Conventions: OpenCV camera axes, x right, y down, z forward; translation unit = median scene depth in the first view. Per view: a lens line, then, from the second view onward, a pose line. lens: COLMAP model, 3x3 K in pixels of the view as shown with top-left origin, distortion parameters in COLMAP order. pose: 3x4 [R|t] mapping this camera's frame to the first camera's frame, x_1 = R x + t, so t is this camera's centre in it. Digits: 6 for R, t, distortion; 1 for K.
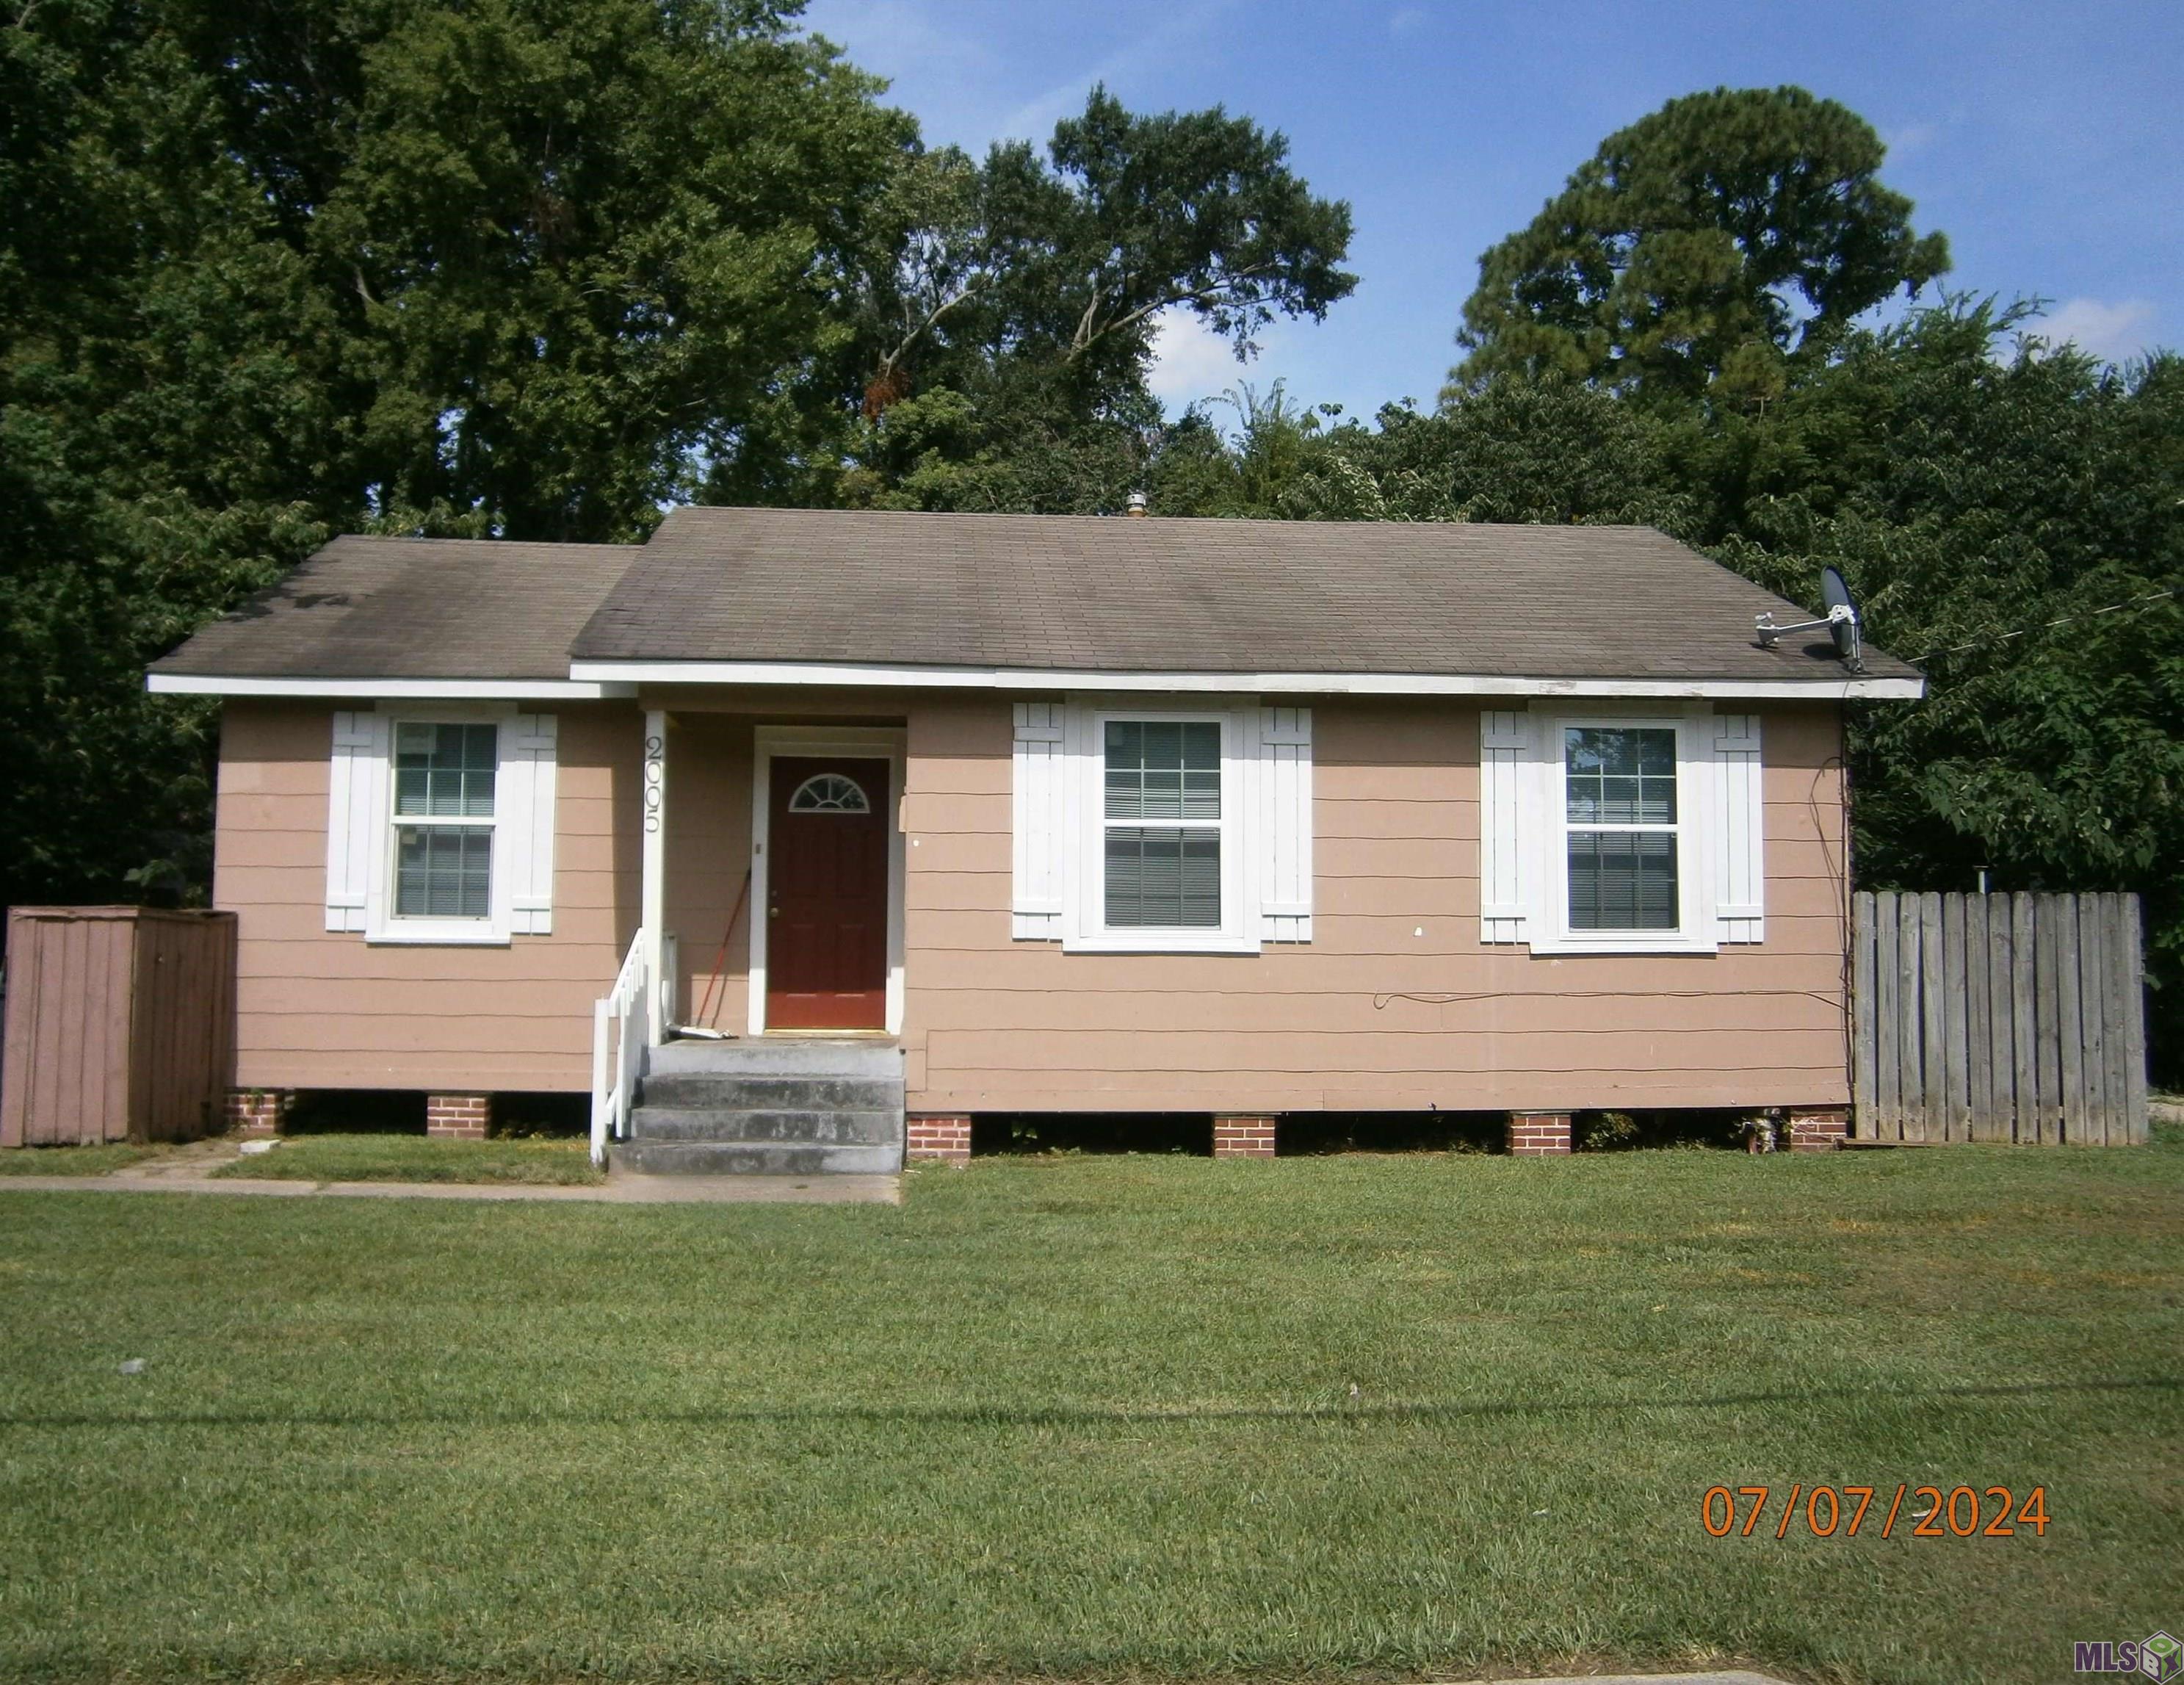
lens RADIAL K [[1768.0, 0, 1026.7], [0, 1768.0, 665.5], [0, 0, 1]] dist [-0.055593, 0.028277]
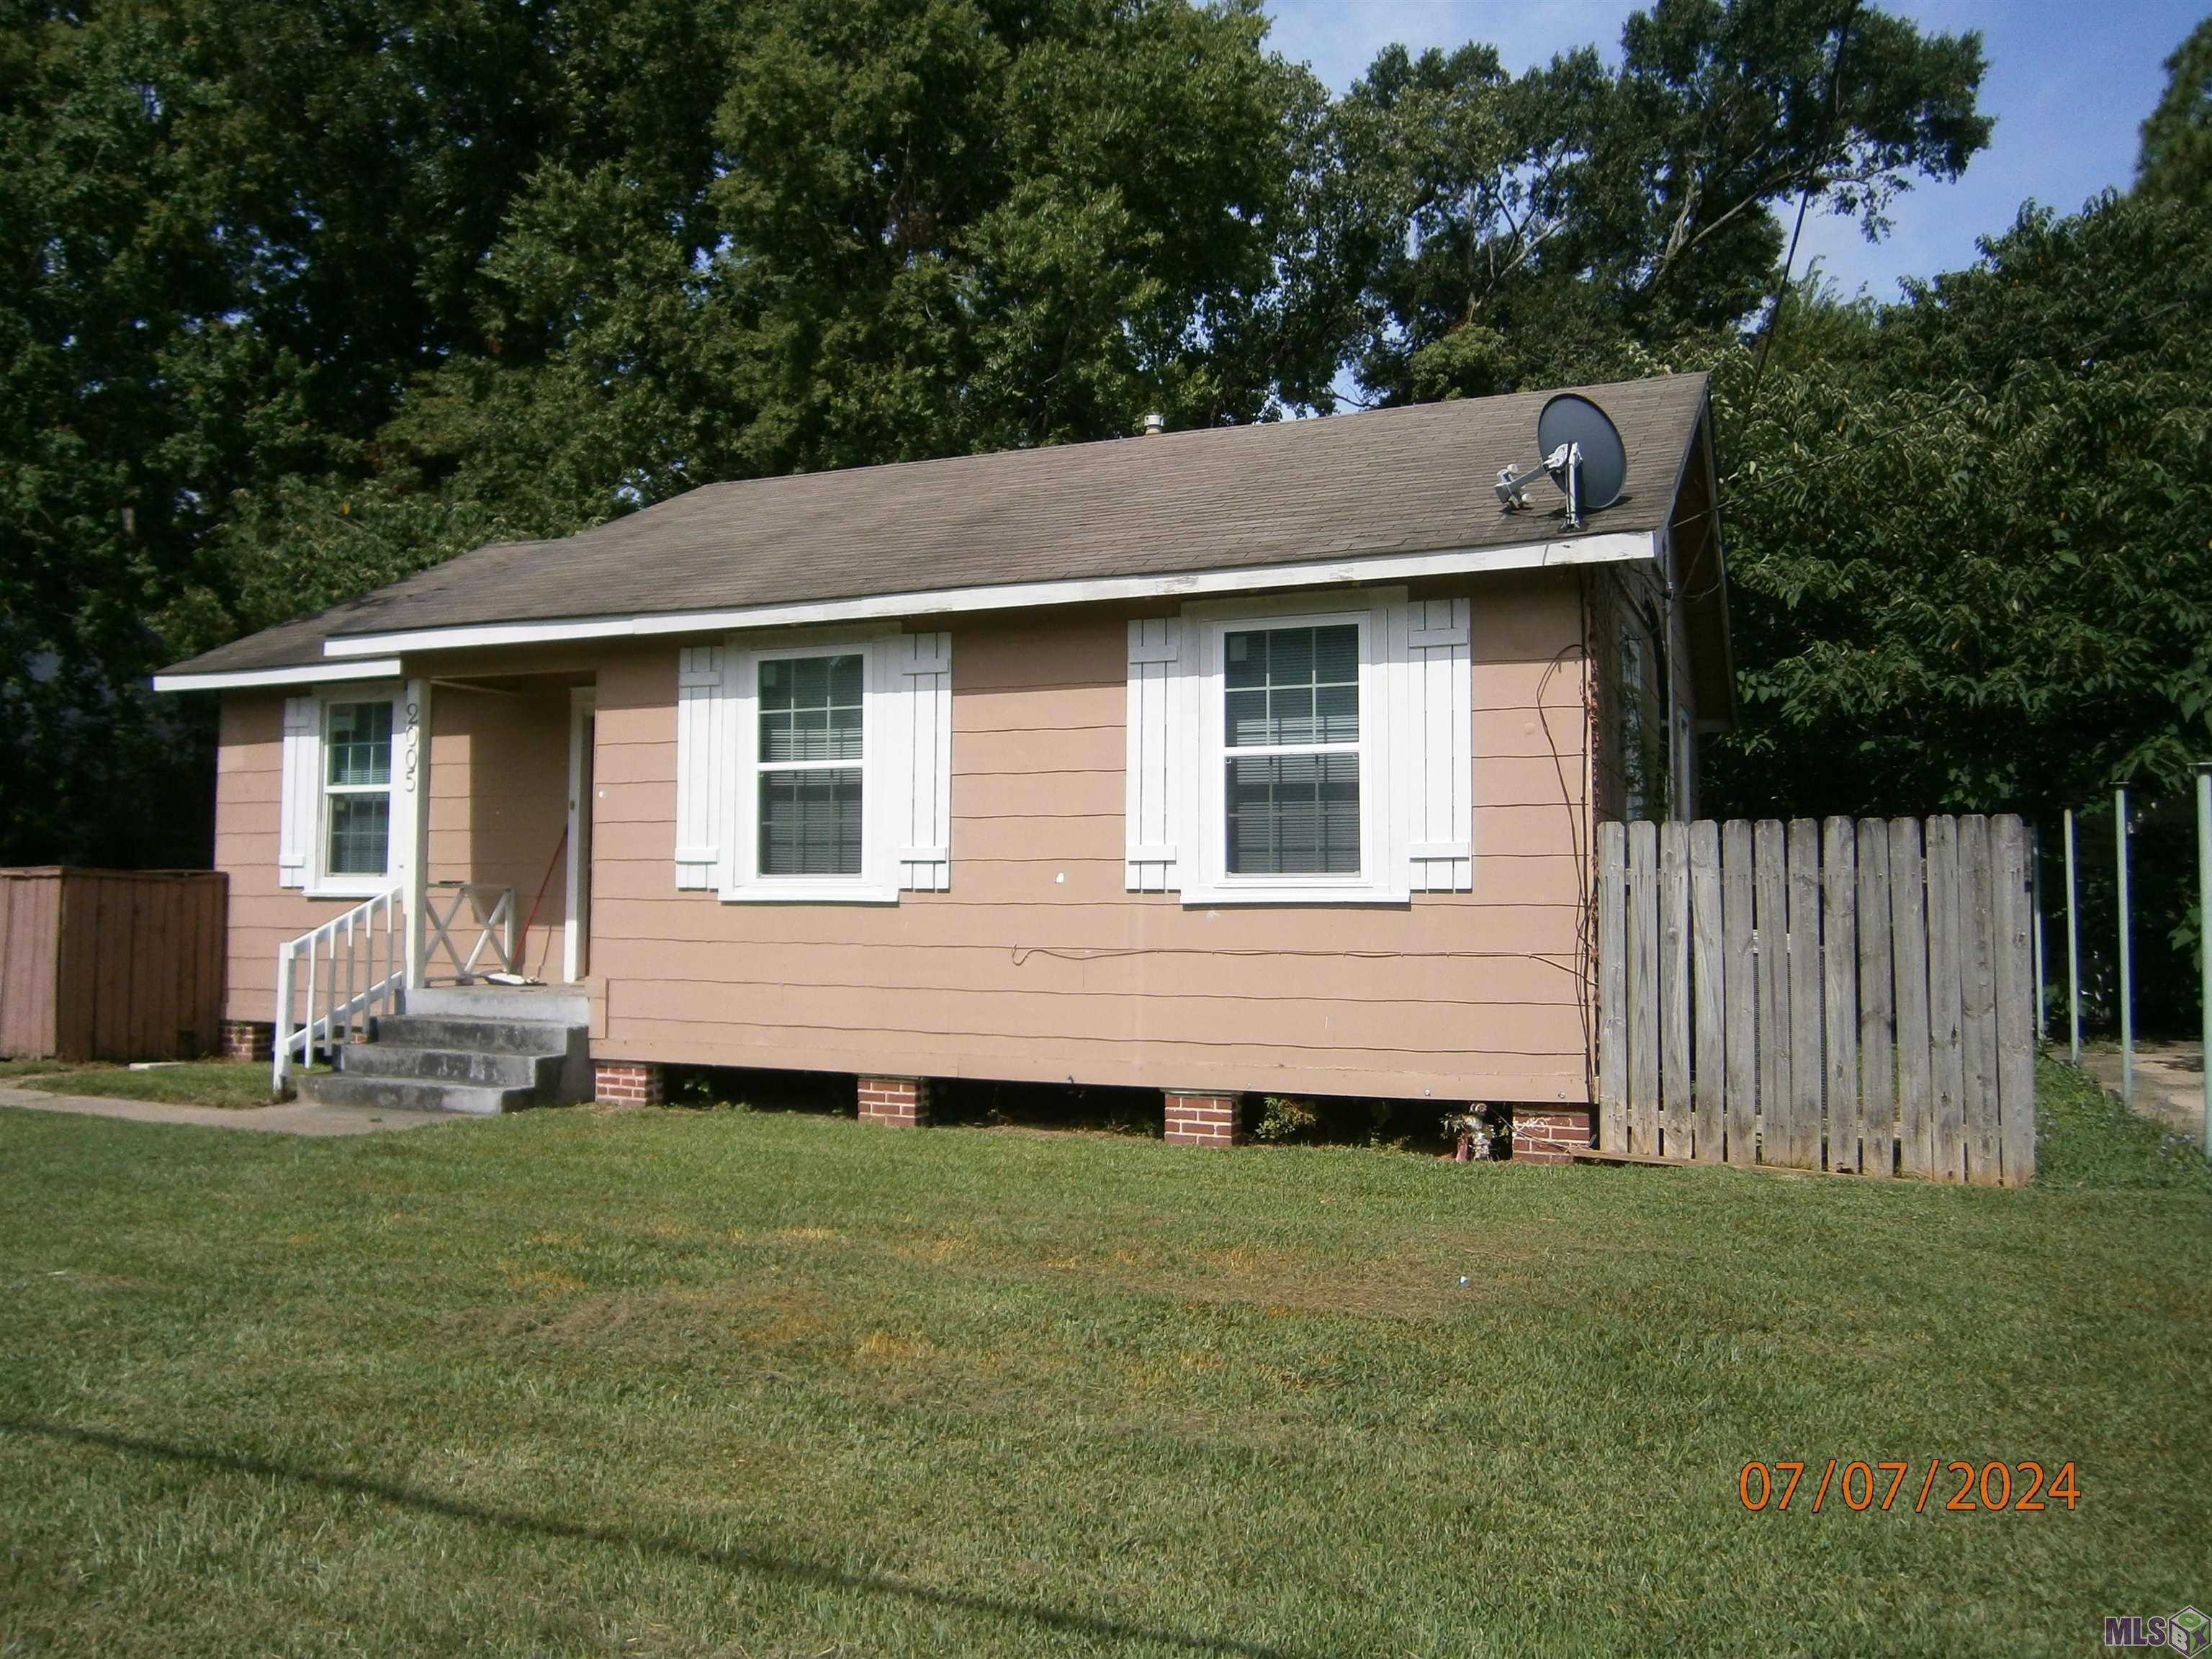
lens RADIAL K [[1761.3, 0, 1148.5], [0, 1761.3, 664.7], [0, 0, 1]] dist [-0.050690, 0.033879]
pose [[0.886422, -0.066612, -0.458059, 0.662338], [0.071711, 0.997406, -0.006273, 0.053797], [0.457289, -0.027287, 0.888900, 0.246128]]
